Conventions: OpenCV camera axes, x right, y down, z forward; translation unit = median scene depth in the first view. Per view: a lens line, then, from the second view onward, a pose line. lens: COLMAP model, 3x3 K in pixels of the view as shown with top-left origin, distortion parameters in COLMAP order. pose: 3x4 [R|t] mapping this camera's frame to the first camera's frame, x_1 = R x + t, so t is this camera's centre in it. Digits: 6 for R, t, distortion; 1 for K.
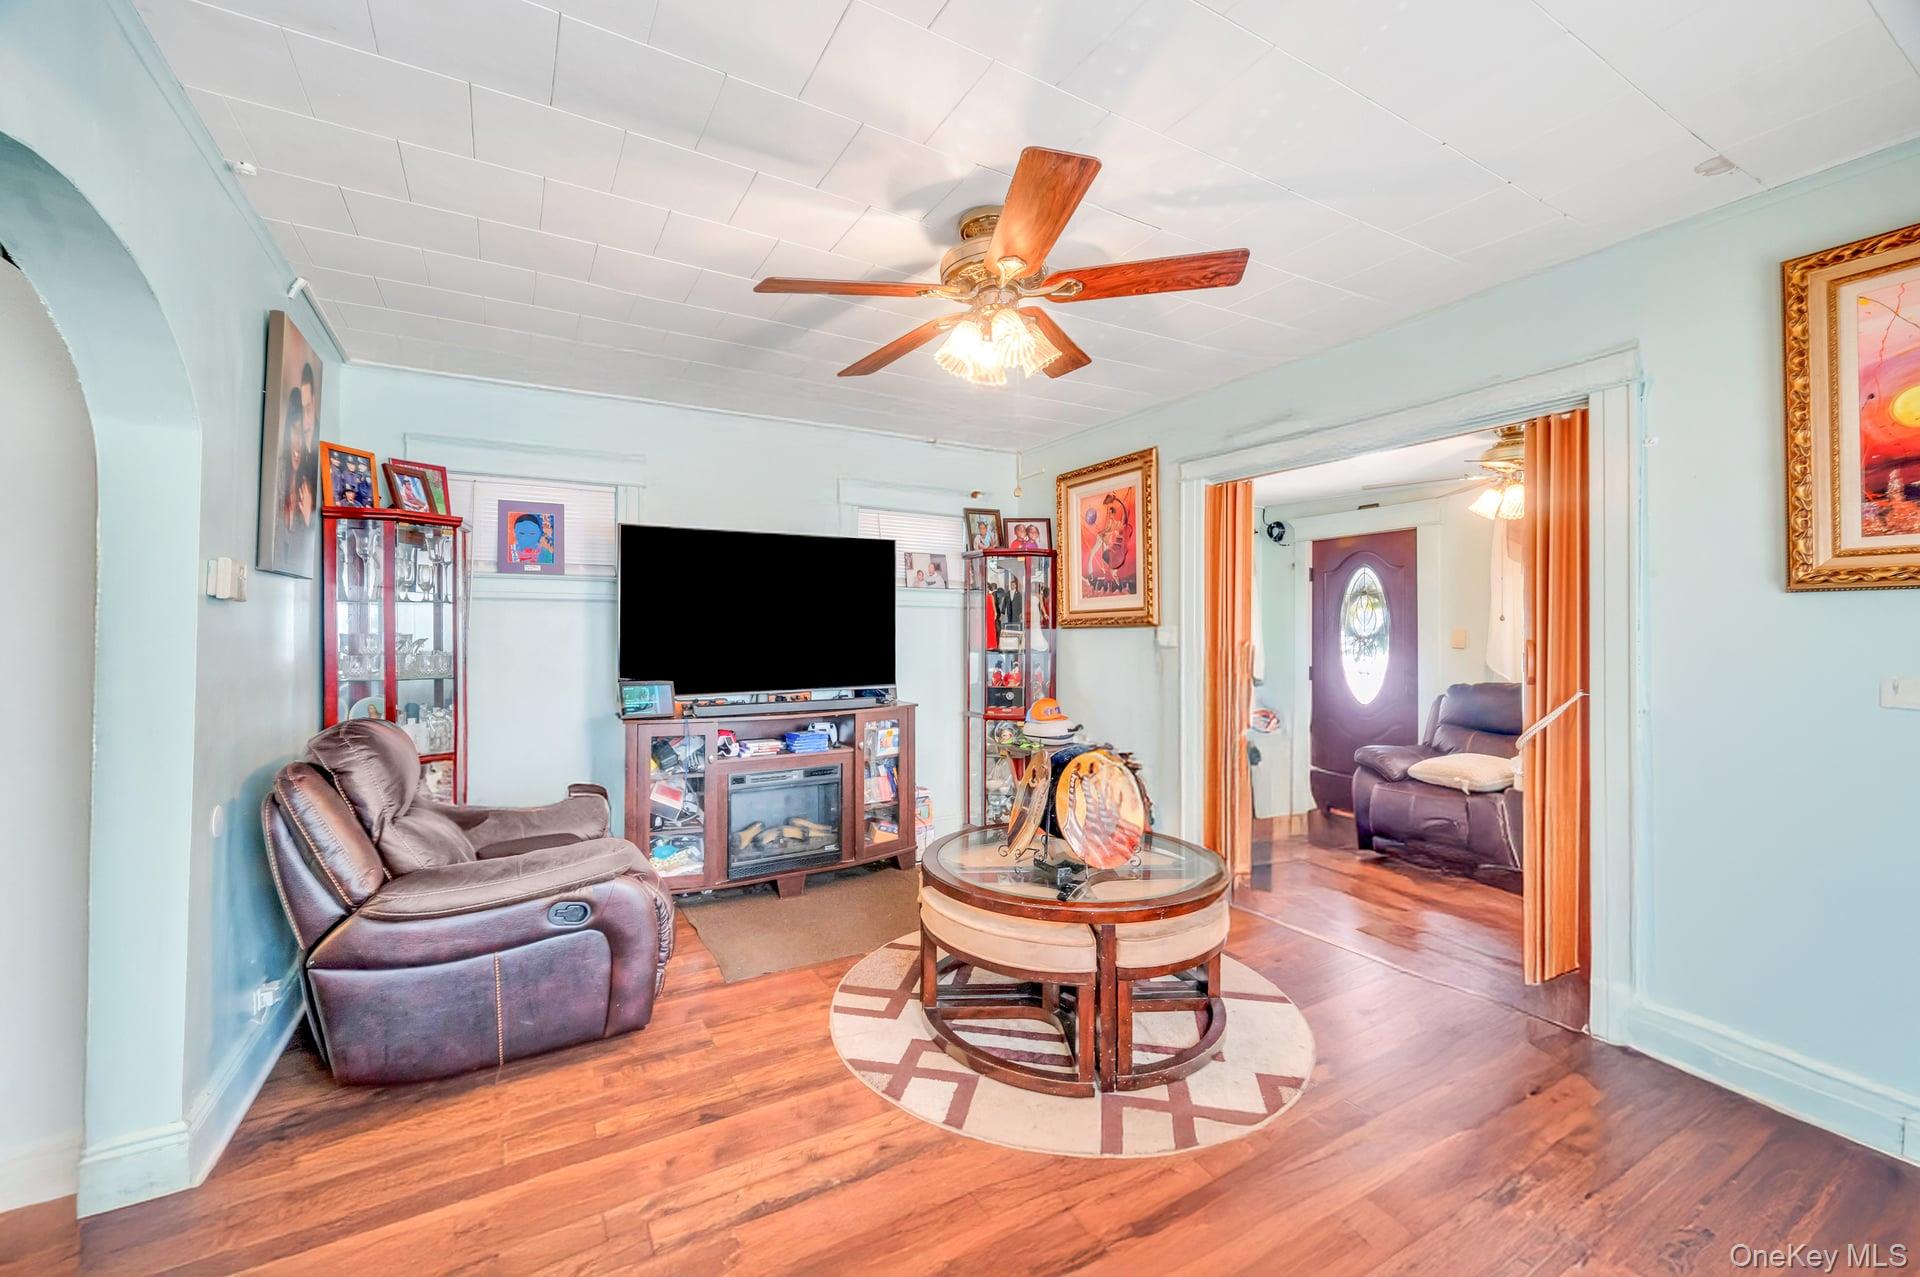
lens RADIAL K [[764.9, 0, 955.1], [0, 764.9, 621.8], [0, 0, 1]] dist [-0.003033, -0.000112]
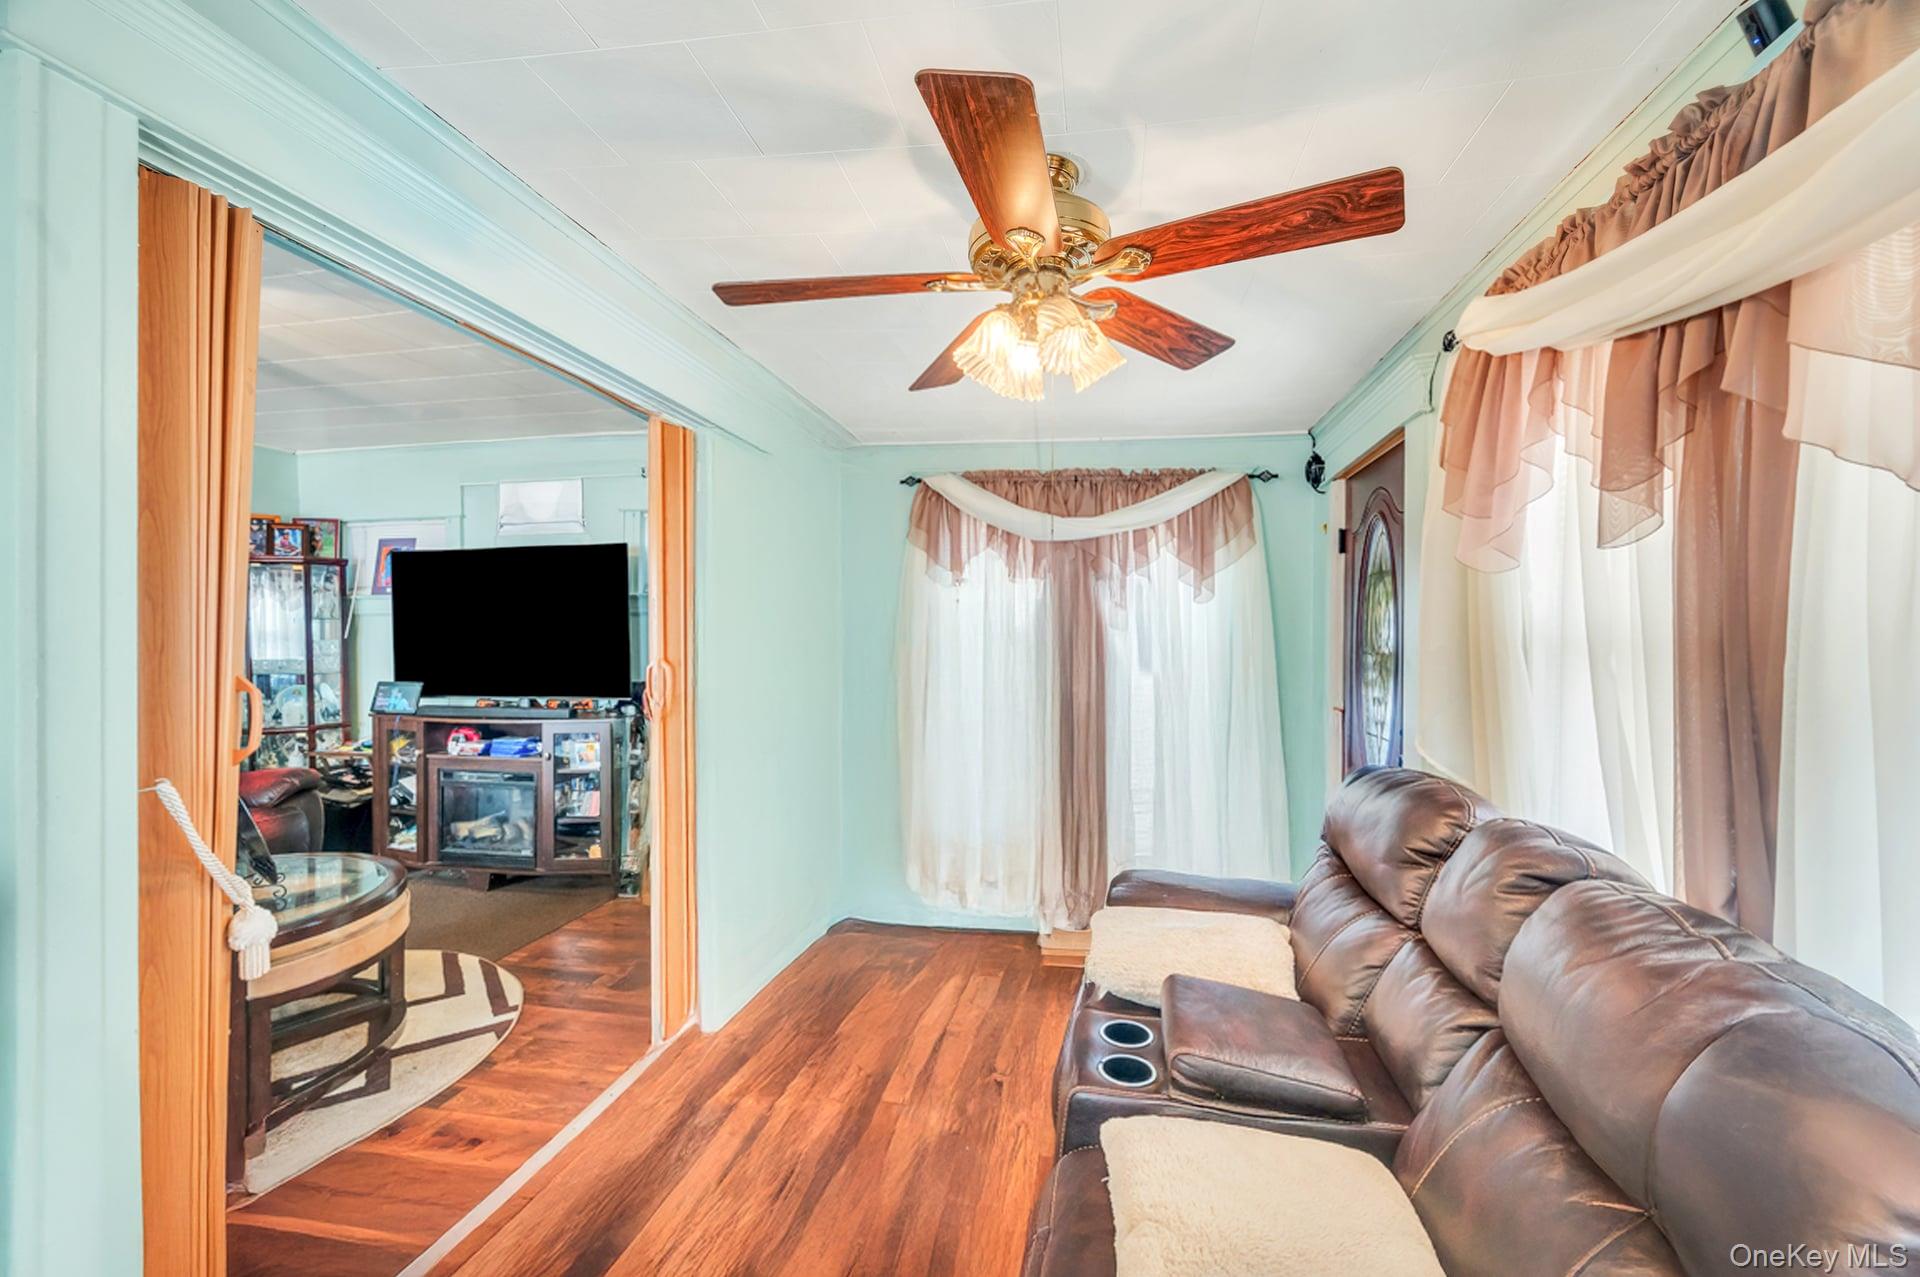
lens RADIAL K [[764.9, 0, 968.2], [0, 764.9, 637.7], [0, 0, 1]] dist [-0.003033, -0.000112]
pose [[0.756253, 0.006496, -0.654247, 1.041498], [0.008860, 0.999757, 0.020168, -0.007809], [0.654219, -0.021049, 0.756012, 0.680993]]
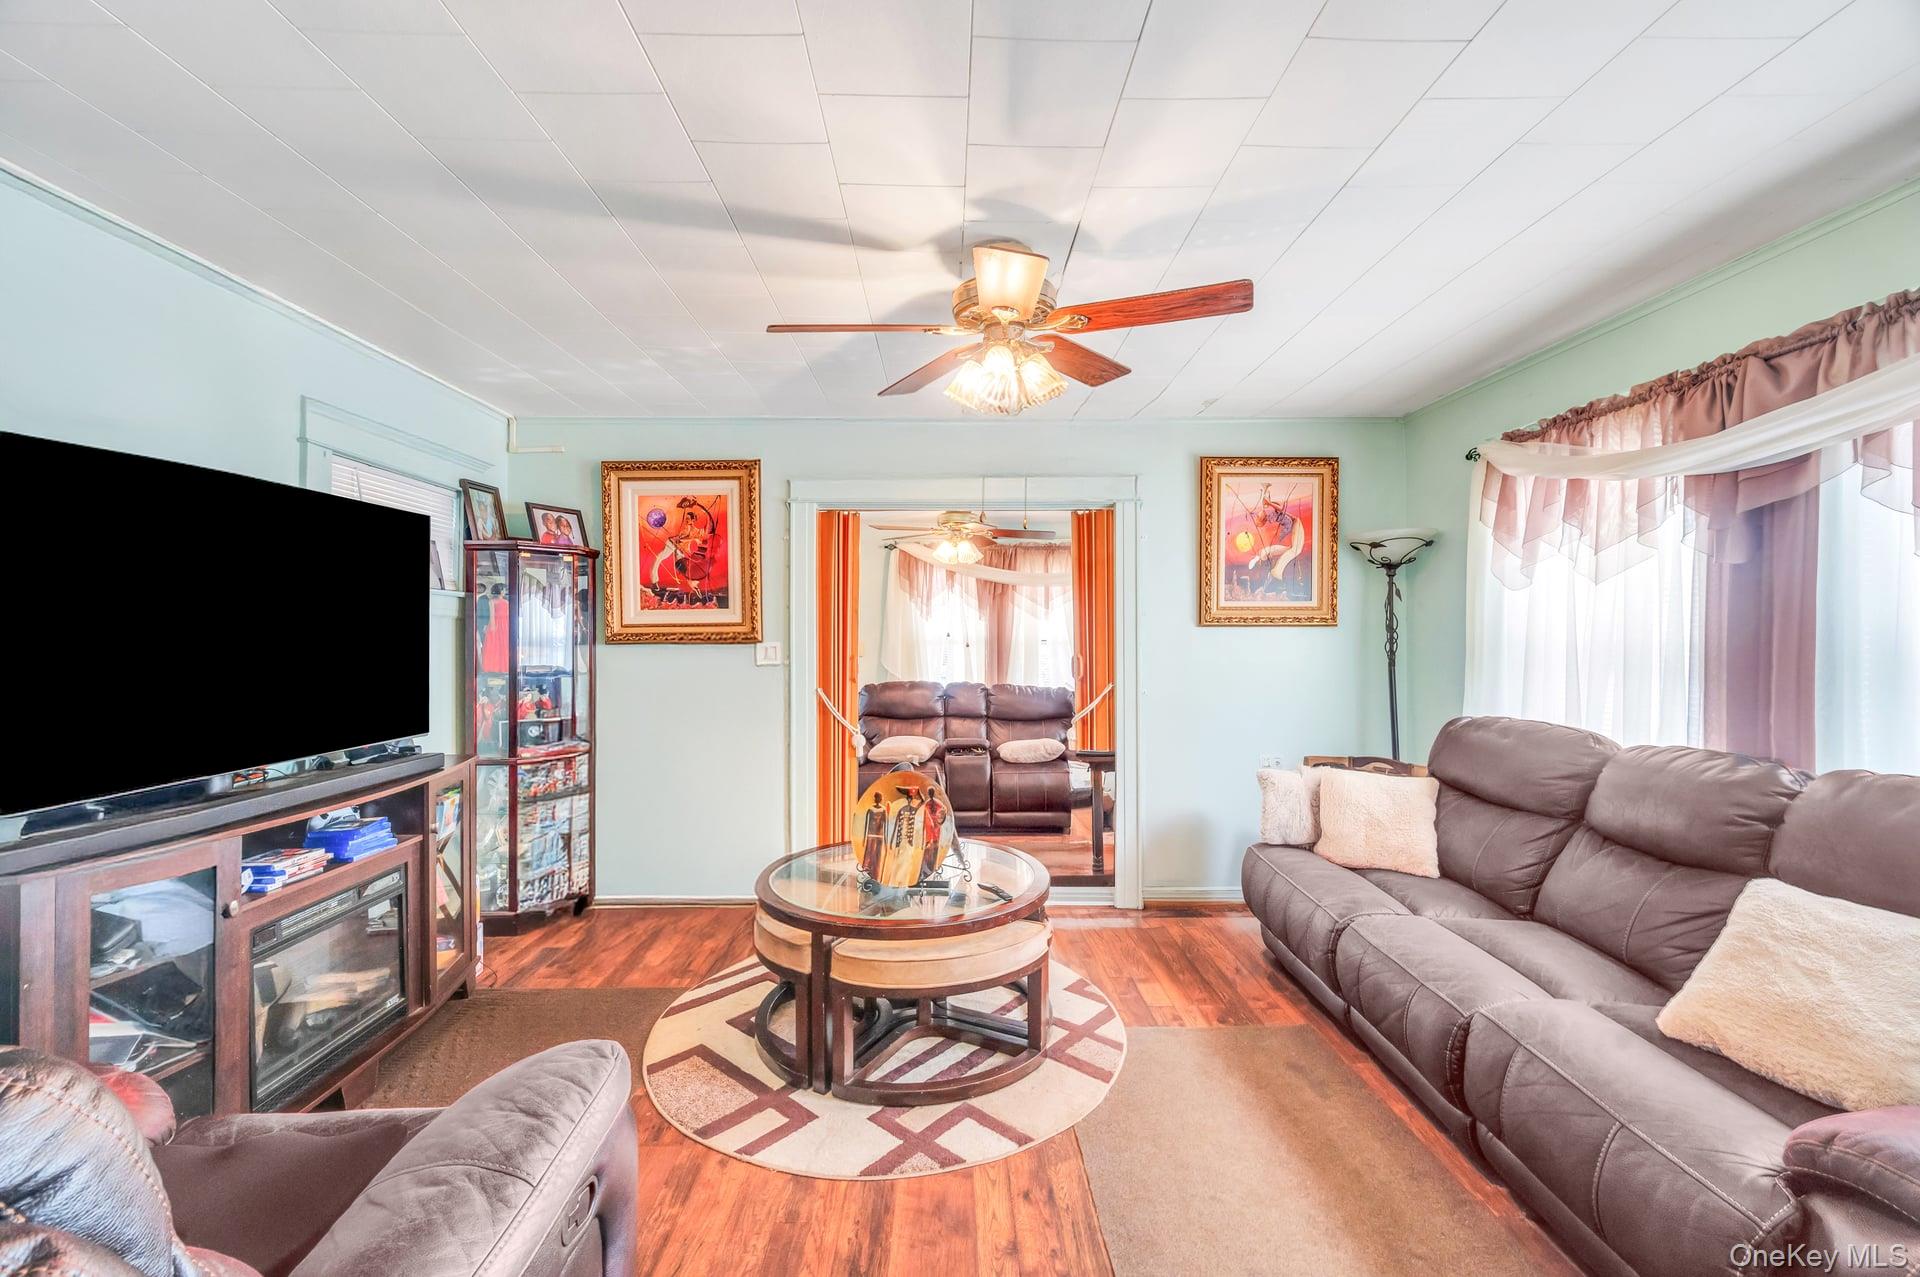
lens RADIAL K [[764.9, 0, 948.5], [0, 764.9, 634.9], [0, 0, 1]] dist [-0.003033, -0.000112]
pose [[0.500605, -0.000305, 0.865676, -0.522325], [-0.008479, 0.999950, 0.005256, -0.012324], [-0.865634, -0.009971, 0.500578, 0.326915]]
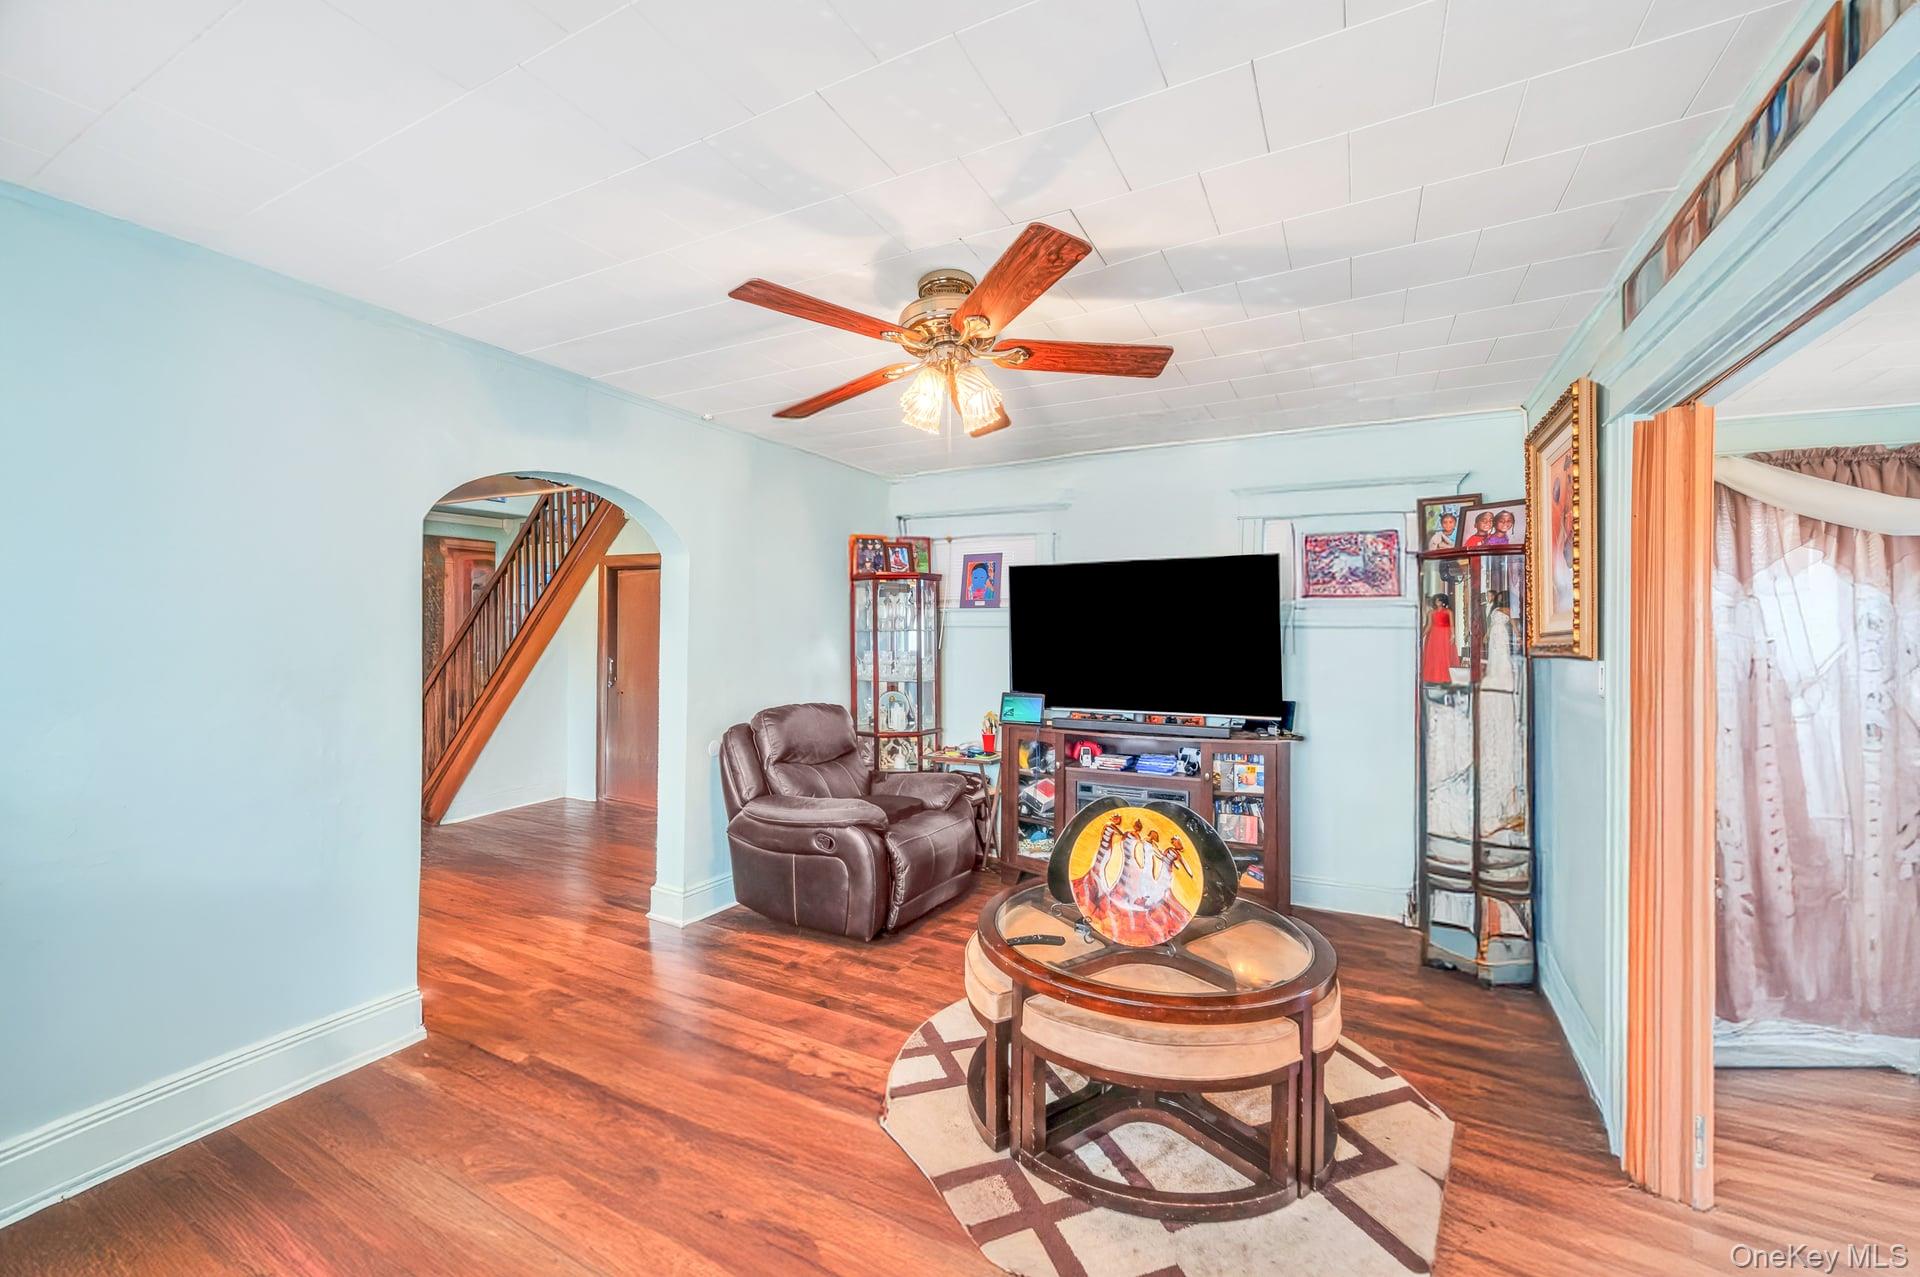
lens RADIAL K [[764.9, 0, 958.2], [0, 764.9, 633.7], [0, 0, 1]] dist [-0.003033, -0.000112]
pose [[0.531907, -0.000787, -0.846803, 0.573073], [0.004311, 0.999989, 0.001778, -0.020292], [0.846792, -0.004596, 0.531904, 0.263974]]
